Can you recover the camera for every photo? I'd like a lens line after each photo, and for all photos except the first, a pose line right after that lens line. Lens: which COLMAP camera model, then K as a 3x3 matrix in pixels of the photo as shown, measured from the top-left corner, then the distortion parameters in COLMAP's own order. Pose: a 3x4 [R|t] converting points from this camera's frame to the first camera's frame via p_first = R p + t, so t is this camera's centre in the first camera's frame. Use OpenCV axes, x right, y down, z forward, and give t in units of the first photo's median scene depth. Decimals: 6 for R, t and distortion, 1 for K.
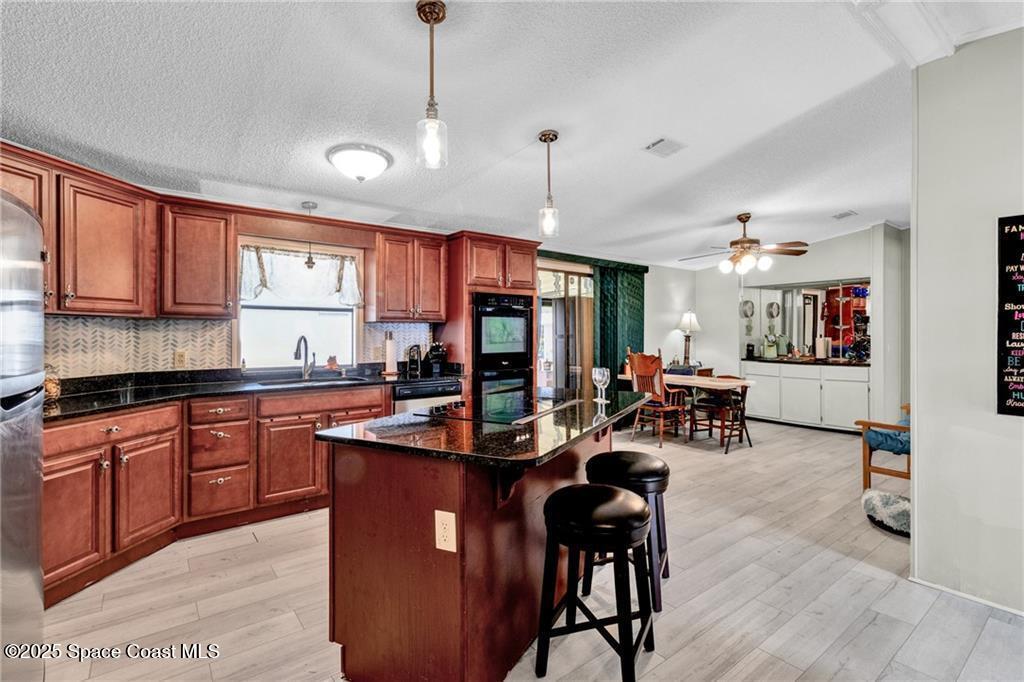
lens RADIAL K [[484.6, 0, 514.3], [0, 484.6, 333.8], [0, 0, 1]] dist [0.000275, 0.000102]
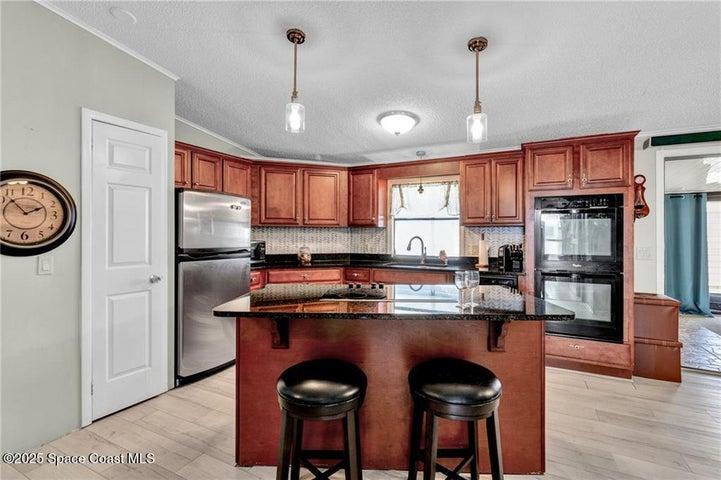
lens RADIAL K [[333.8, 0, 361.5], [0, 333.8, 234.1], [0, 0, 1]] dist [-0.001318, -0.000077]
pose [[0.435514, -0.004094, -0.900173, 0.480470], [-0.005558, 0.999958, -0.007237, 0.006108], [0.900165, 0.008155, 0.435473, 0.364094]]
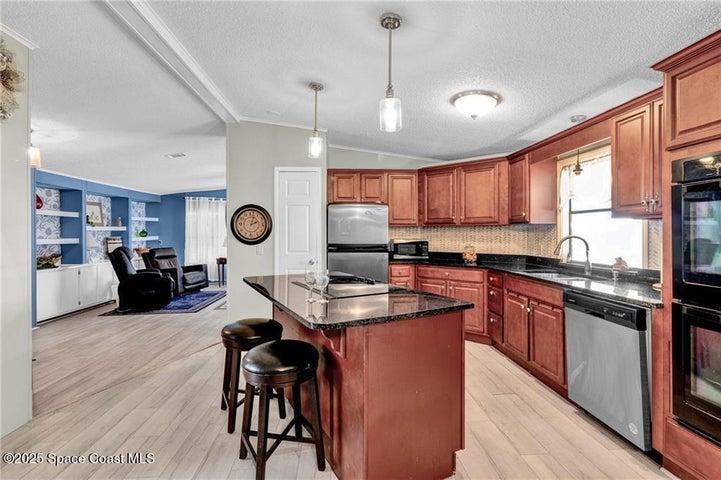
lens RADIAL K [[333.8, 0, 361.5], [0, 333.8, 234.1], [0, 0, 1]] dist [-0.001318, -0.000077]
pose [[-0.545492, -0.001638, -0.838115, 0.506671], [-0.004301, 0.999990, 0.000845, 0.002786], [0.838105, 0.004066, -0.545494, 1.025189]]
